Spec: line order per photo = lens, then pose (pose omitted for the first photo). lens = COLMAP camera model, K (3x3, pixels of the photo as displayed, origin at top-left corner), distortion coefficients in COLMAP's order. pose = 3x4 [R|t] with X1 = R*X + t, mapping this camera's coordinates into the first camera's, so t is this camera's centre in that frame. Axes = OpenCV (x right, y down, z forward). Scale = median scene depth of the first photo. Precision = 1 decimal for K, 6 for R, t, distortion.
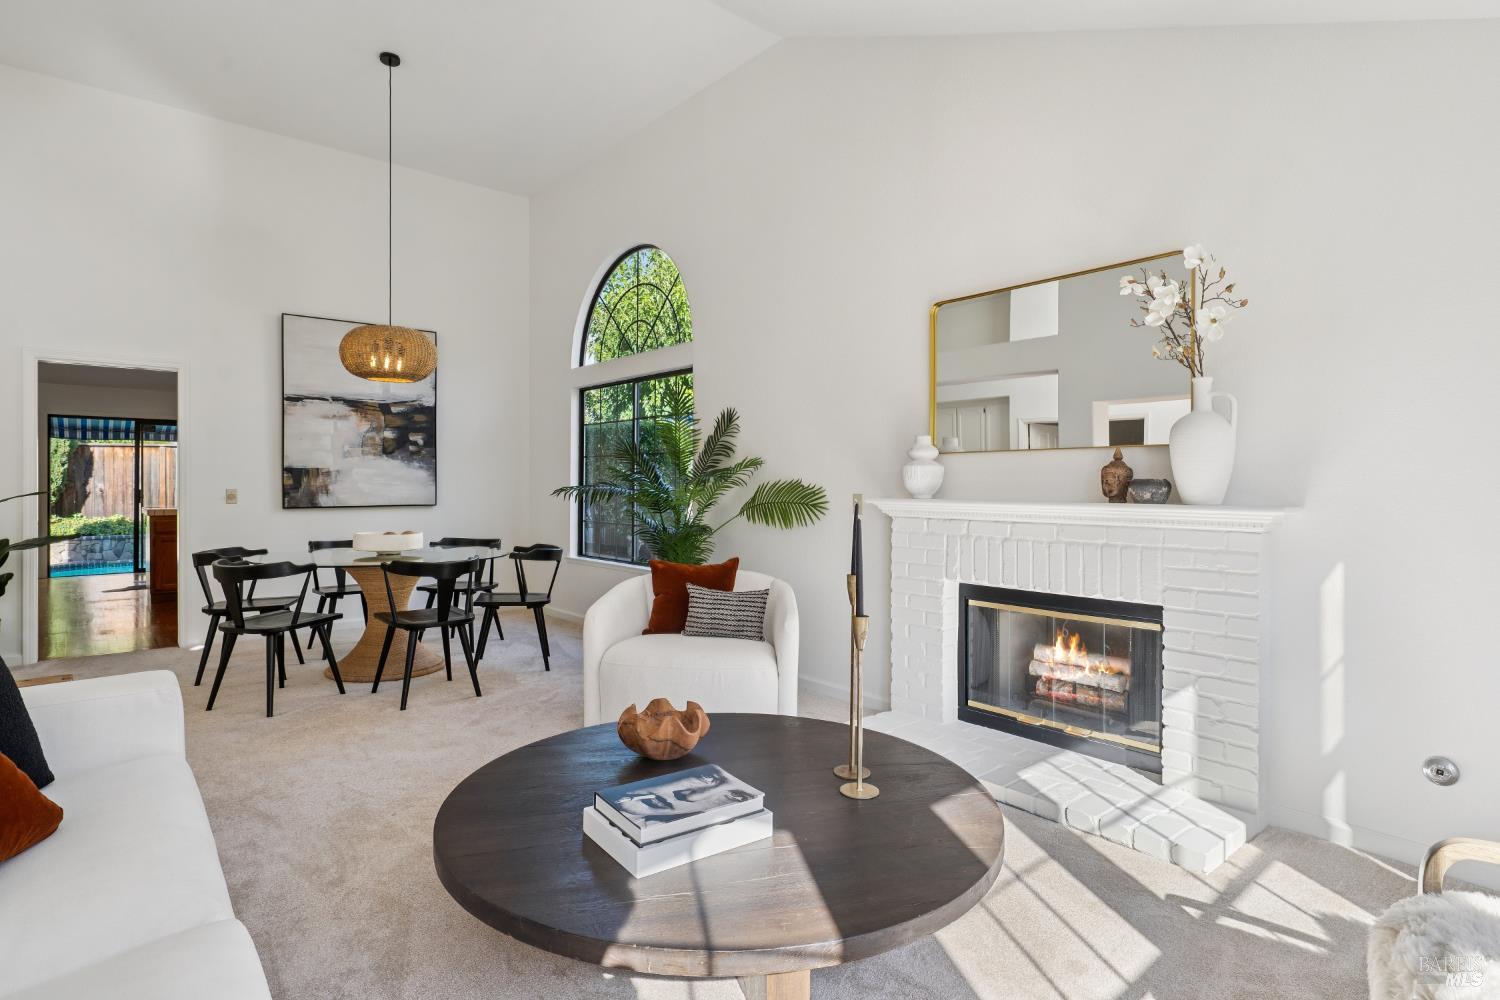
lens RADIAL K [[820.9, 0, 746.4], [0, 820.9, 493.0], [0, 0, 1]] dist [-0.008825, -0.000633]
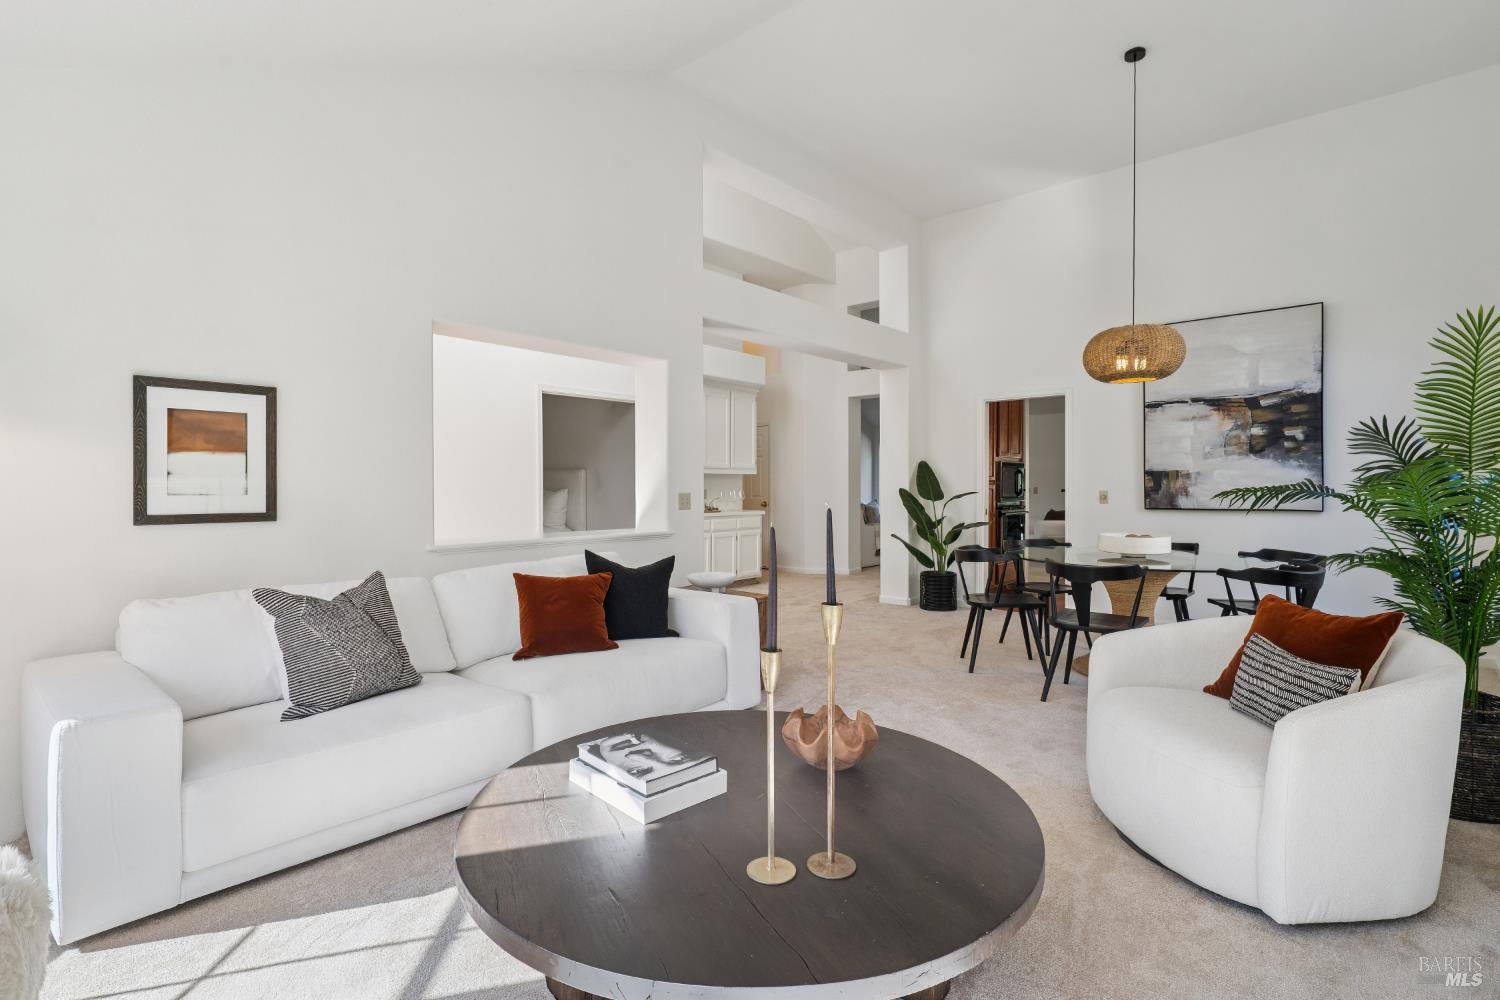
lens RADIAL K [[755.3, 0, 747.8], [0, 755.3, 495.9], [0, 0, 1]] dist [0.005609, 0.000337]
pose [[0.082111, 0.009495, -0.996578, 0.366701], [-0.008835, 0.999922, 0.008799, -0.002393], [0.996584, 0.008082, 0.082188, 0.388197]]
